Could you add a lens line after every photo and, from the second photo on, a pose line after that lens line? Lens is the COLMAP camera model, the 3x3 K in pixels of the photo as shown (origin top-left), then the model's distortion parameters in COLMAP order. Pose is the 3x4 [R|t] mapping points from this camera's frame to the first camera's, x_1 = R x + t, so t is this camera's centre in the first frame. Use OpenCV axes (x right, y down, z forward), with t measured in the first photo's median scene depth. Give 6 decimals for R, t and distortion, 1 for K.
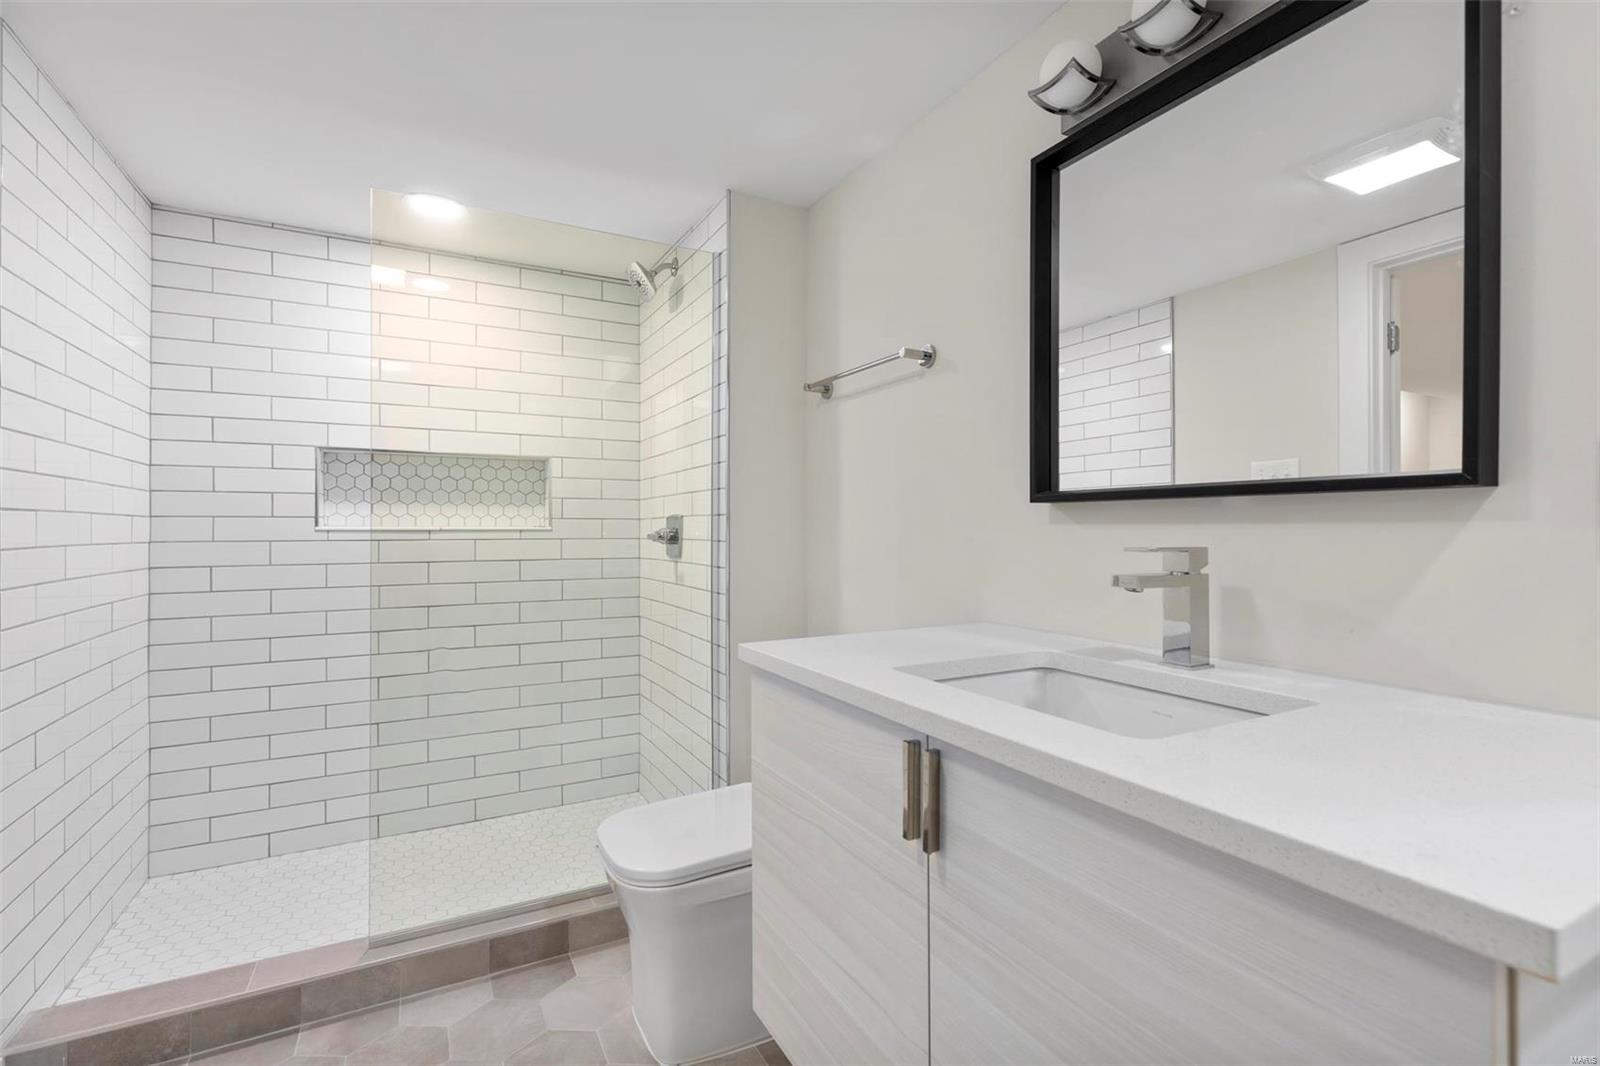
lens RADIAL K [[723.9, 0, 806.7], [0, 723.9, 522.4], [0, 0, 1]] dist [-0.000693, -0.000007]
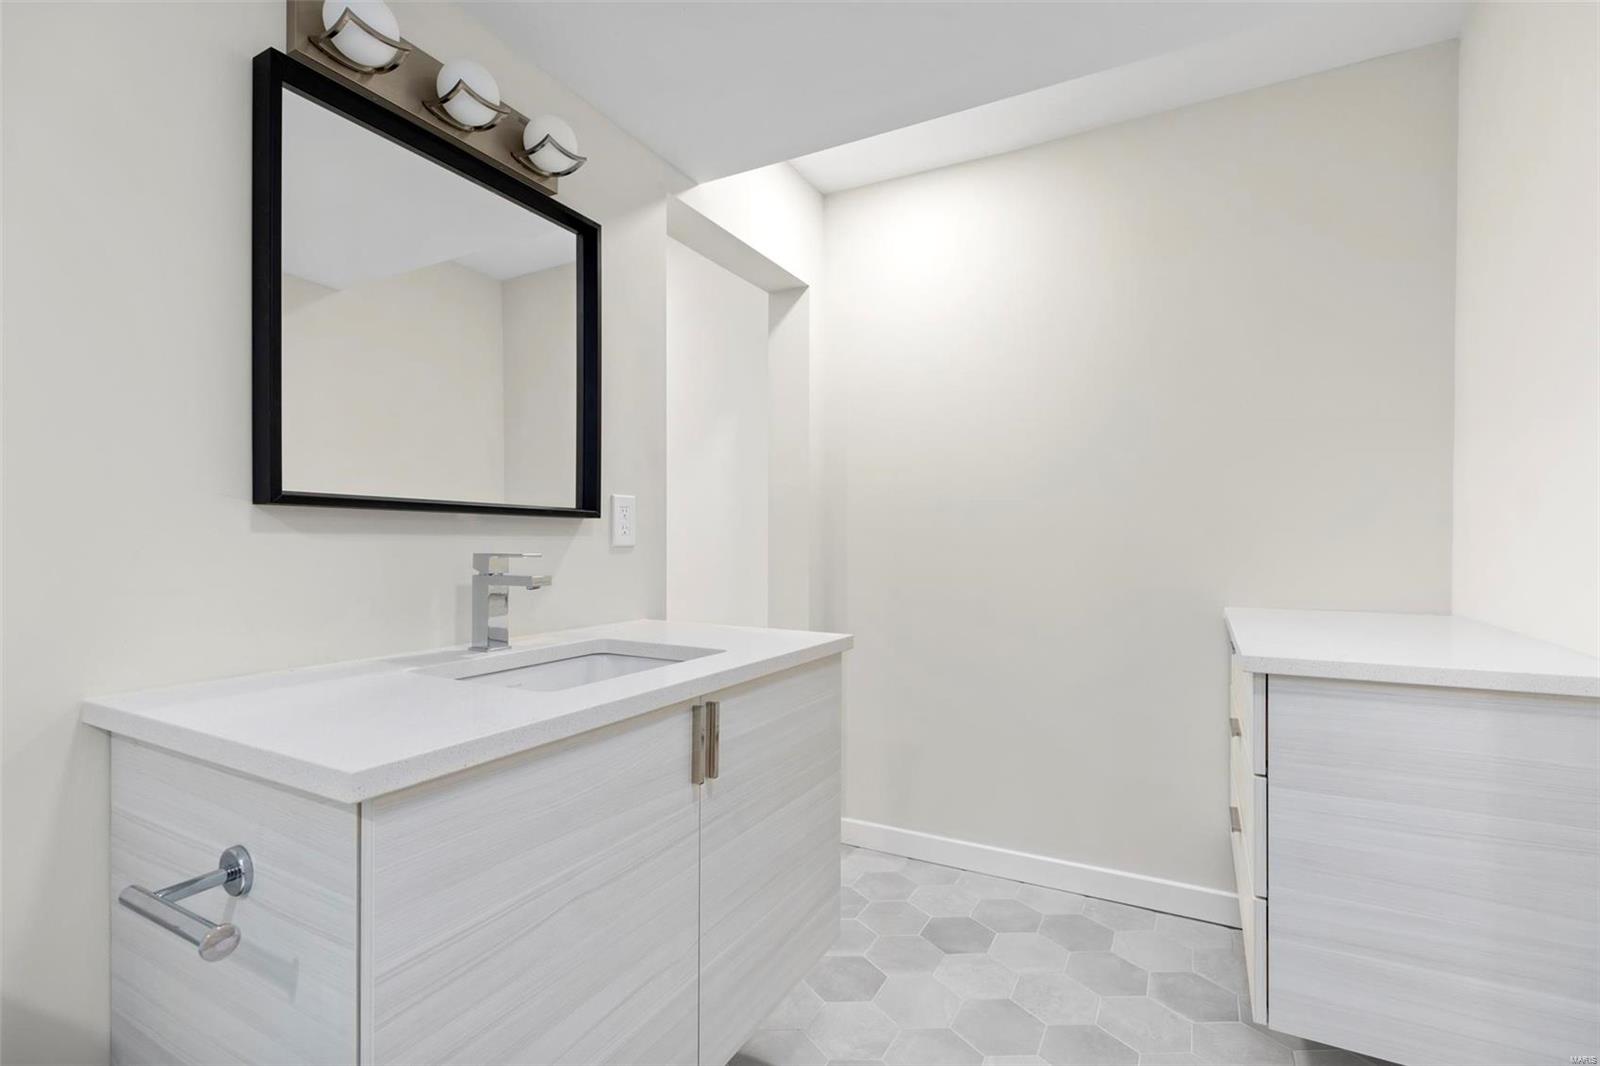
lens RADIAL K [[723.9, 0, 807.3], [0, 723.9, 545.5], [0, 0, 1]] dist [-0.000693, -0.000007]
pose [[-0.546119, -0.004541, 0.837695, -0.985147], [-0.004092, 0.999988, 0.002753, 0.018347], [-0.837698, -0.001924, -0.546131, 1.486148]]
